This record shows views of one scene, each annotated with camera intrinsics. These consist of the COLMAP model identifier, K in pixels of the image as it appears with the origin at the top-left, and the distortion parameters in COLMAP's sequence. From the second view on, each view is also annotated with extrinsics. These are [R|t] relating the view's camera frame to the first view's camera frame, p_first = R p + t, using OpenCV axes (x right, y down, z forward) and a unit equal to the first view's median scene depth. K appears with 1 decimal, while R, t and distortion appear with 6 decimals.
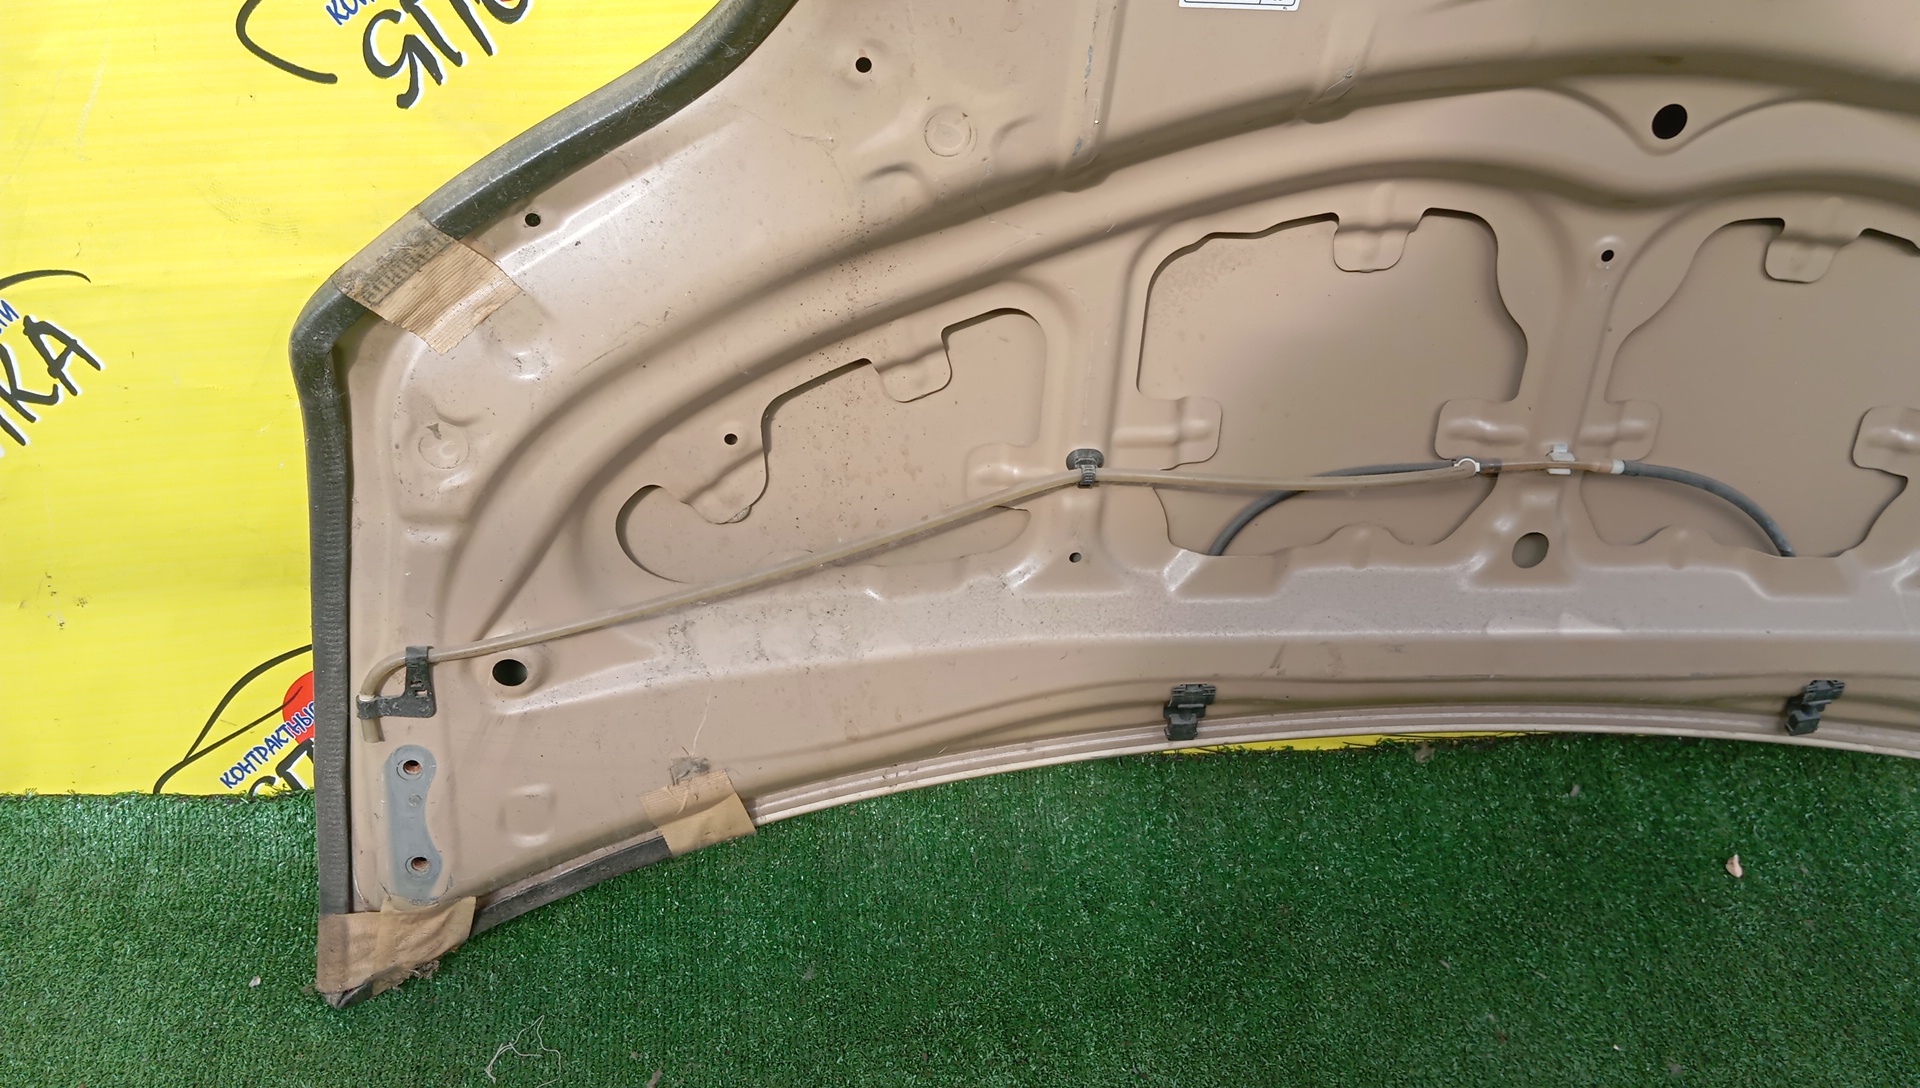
lens RADIAL K [[1568.6, 0, 961.4], [0, 1568.6, 557.6], [0, 0, 1]] dist [0.090071, -0.190066]
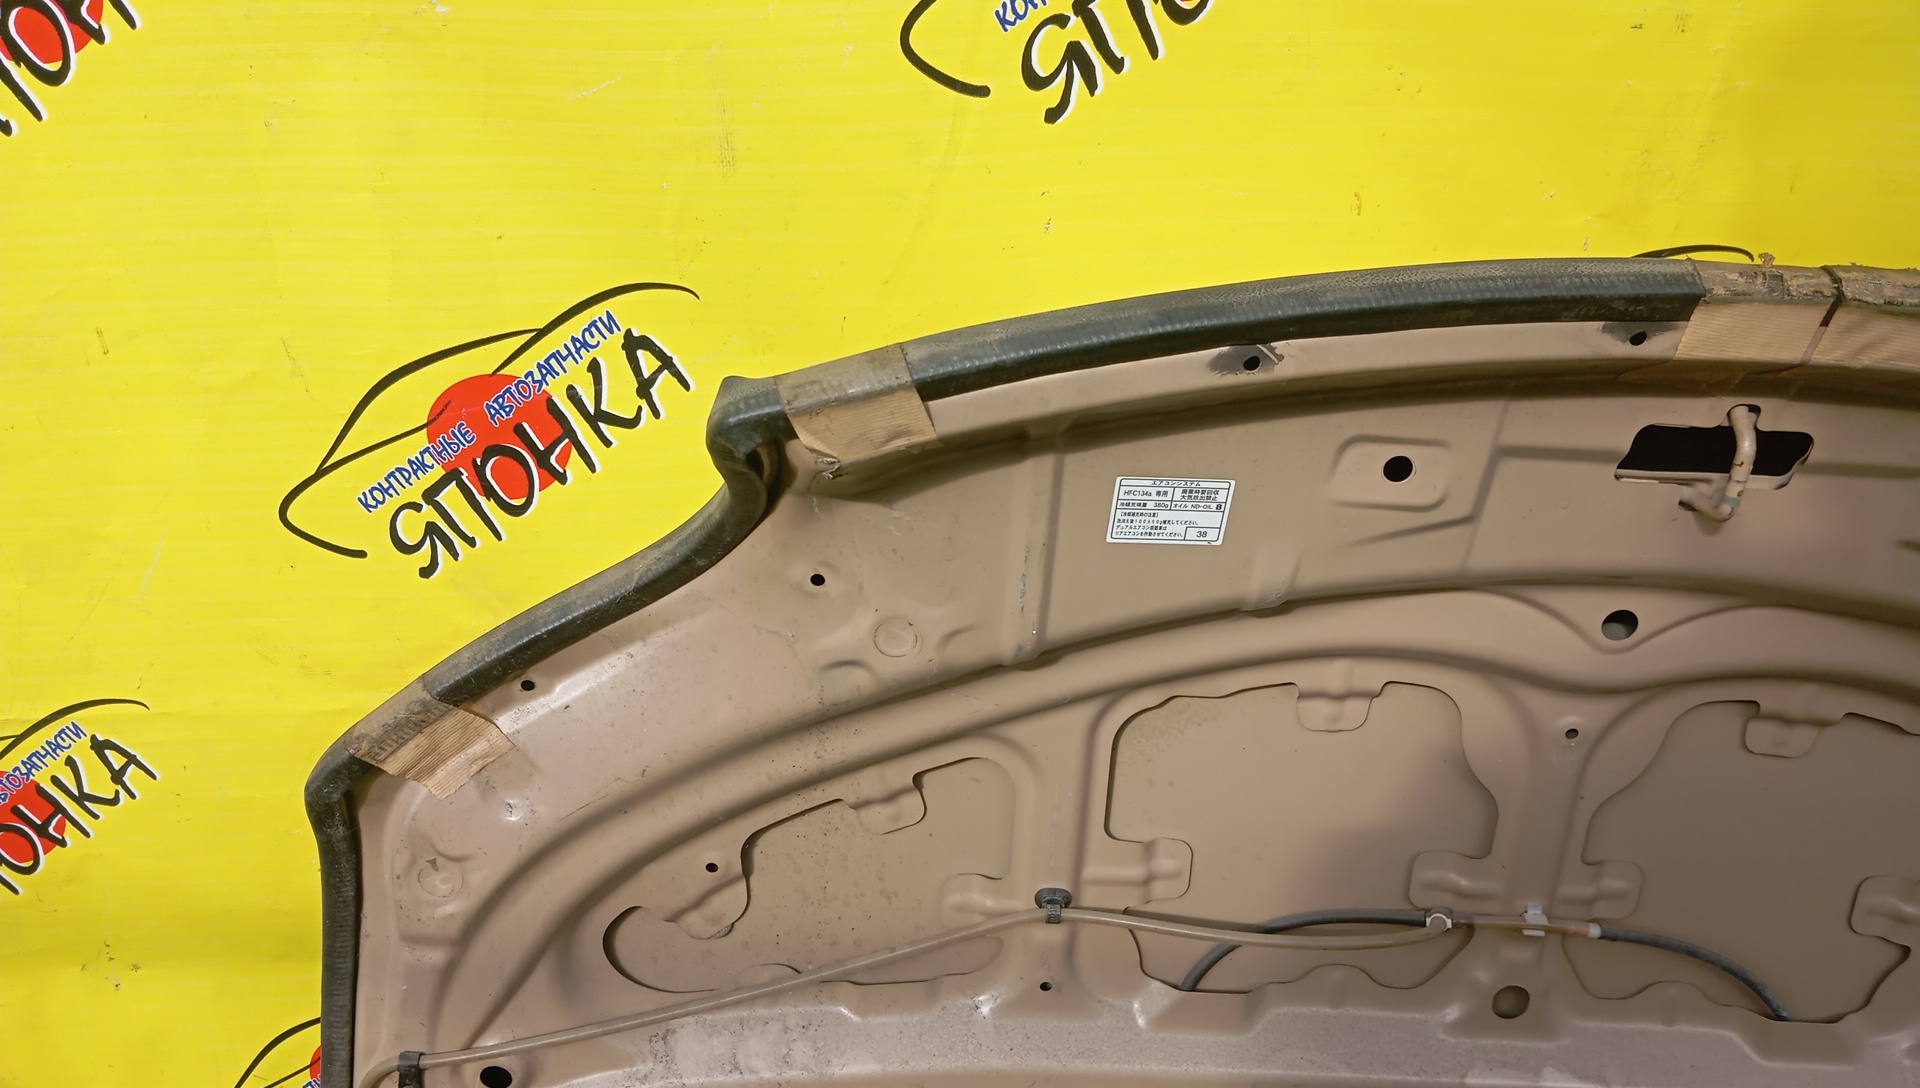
lens RADIAL K [[1580.8, 0, 964.3], [0, 1580.8, 568.6], [0, 0, 1]] dist [0.085760, -0.188606]
pose [[0.993437, 0.038956, -0.107540, 0.120324], [-0.049071, 0.994449, -0.093080, -0.171616], [0.103317, 0.097746, 0.989834, -0.056016]]
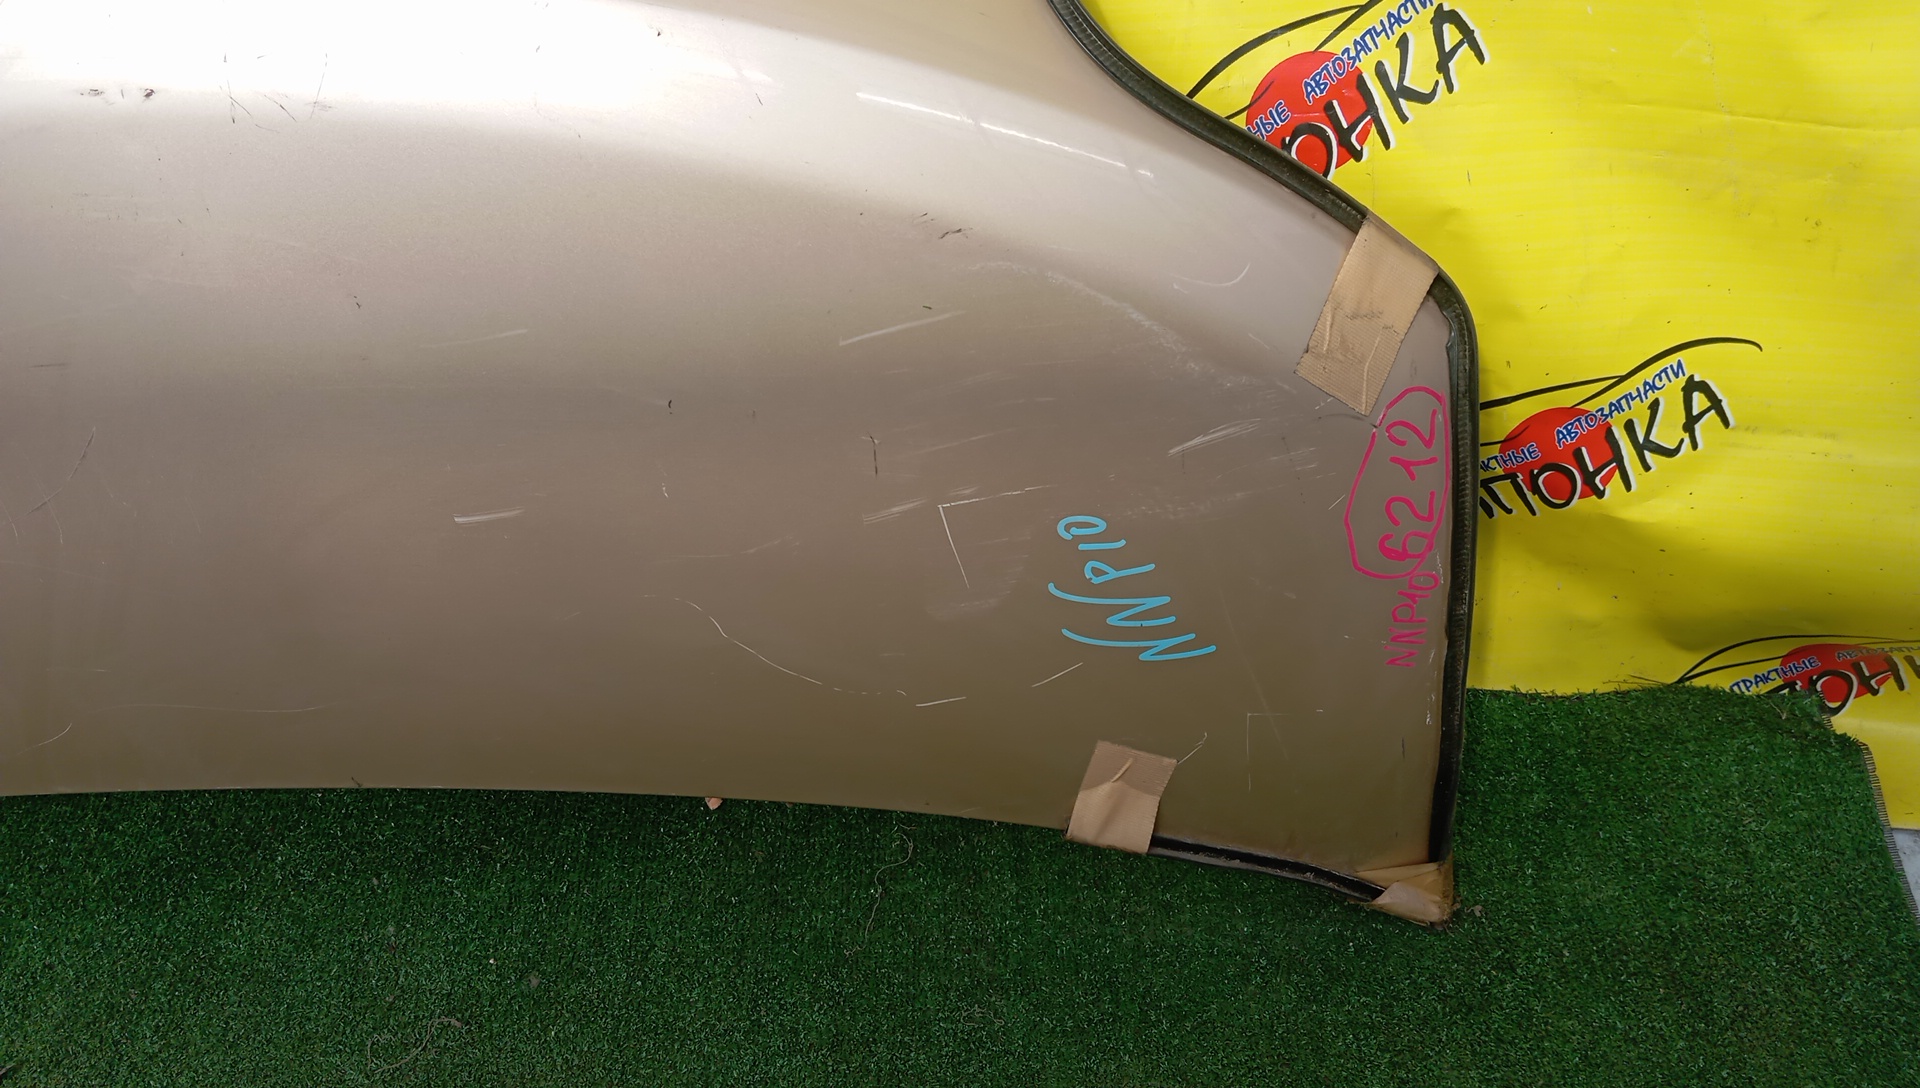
lens RADIAL K [[1582.3, 0, 960.0], [0, 1582.3, 544.0], [0, 0, 1]] dist [0.095255, -0.203160]
pose [[0.984748, -0.013765, -0.173439, 0.984478], [0.008691, 0.999513, -0.029985, 0.071242], [0.173767, 0.028021, 0.984388, -0.004182]]
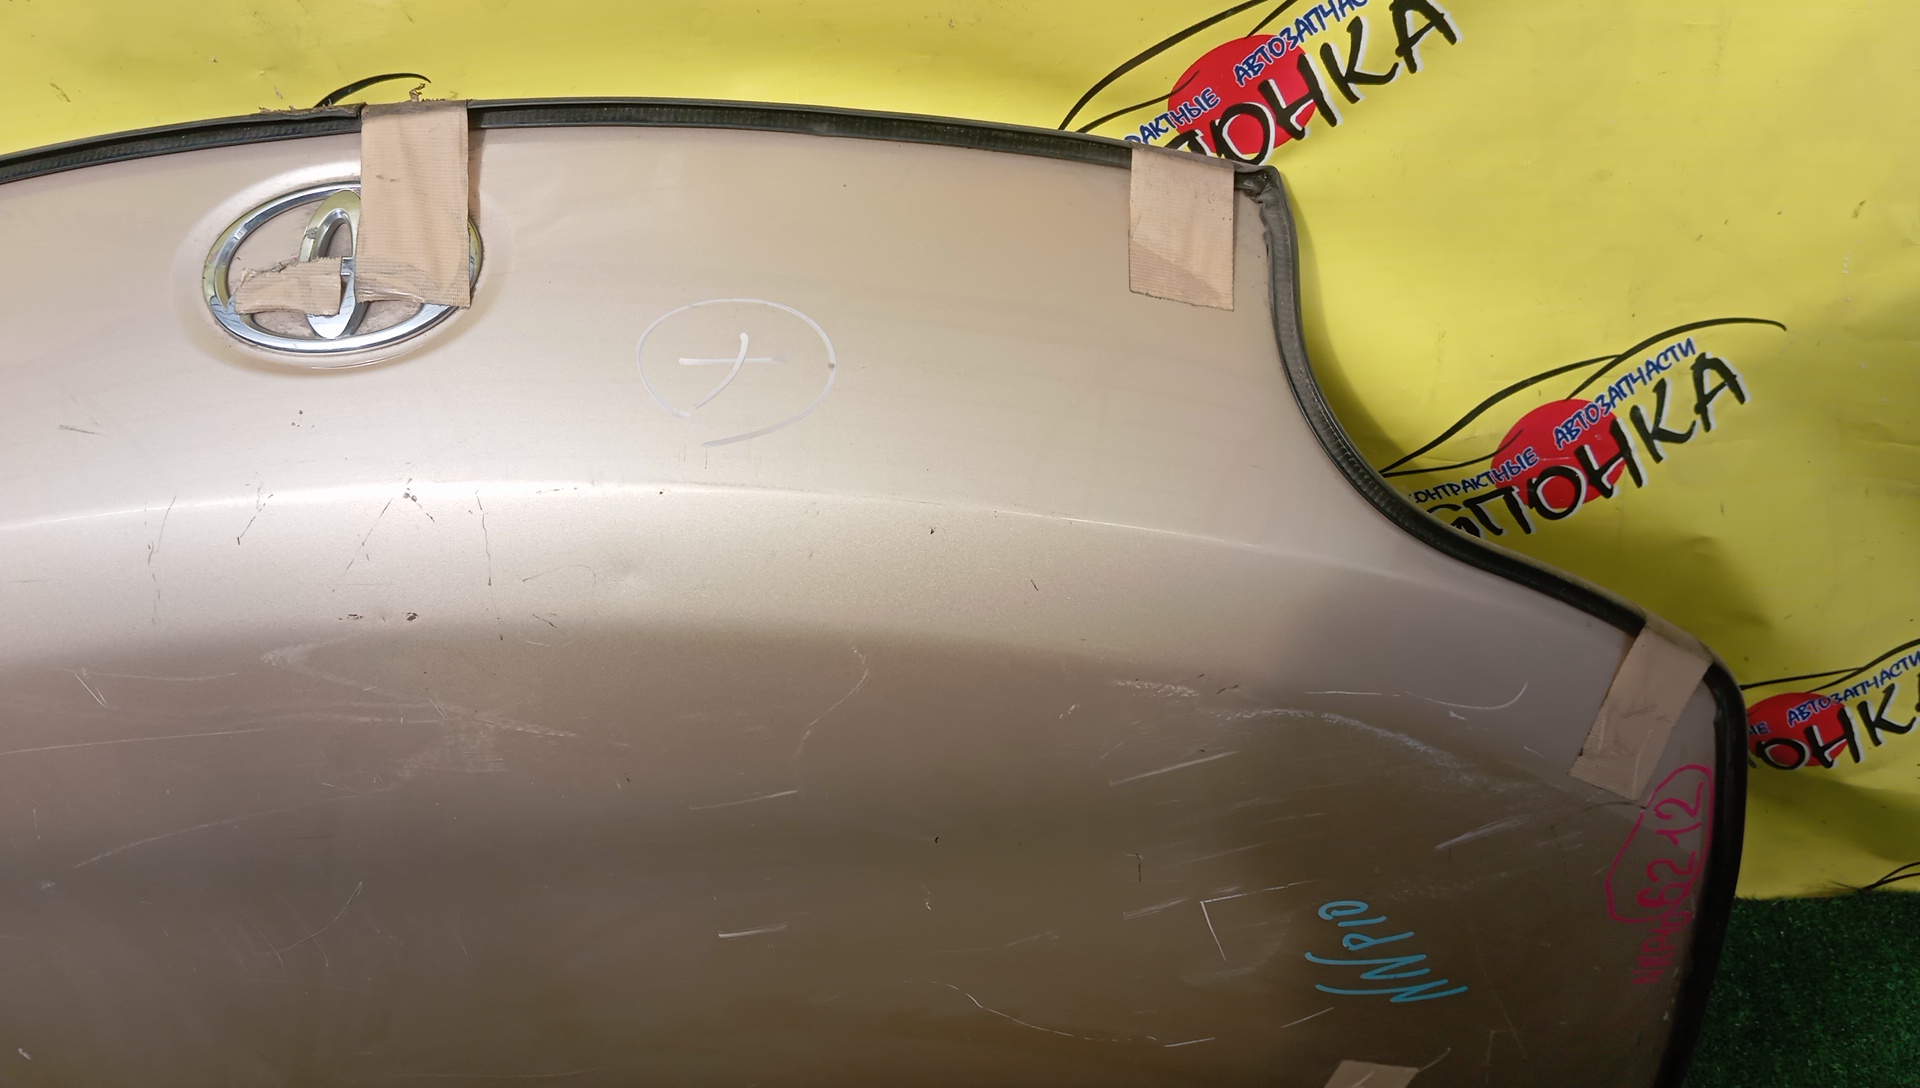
lens RADIAL K [[1587.1, 0, 964.1], [0, 1587.1, 543.2], [0, 0, 1]] dist [0.082765, -0.175506]
pose [[0.982078, -0.038438, -0.184511, 0.854348], [0.058765, 0.992629, 0.105992, -0.297000], [0.179077, -0.114936, 0.977098, -0.003362]]
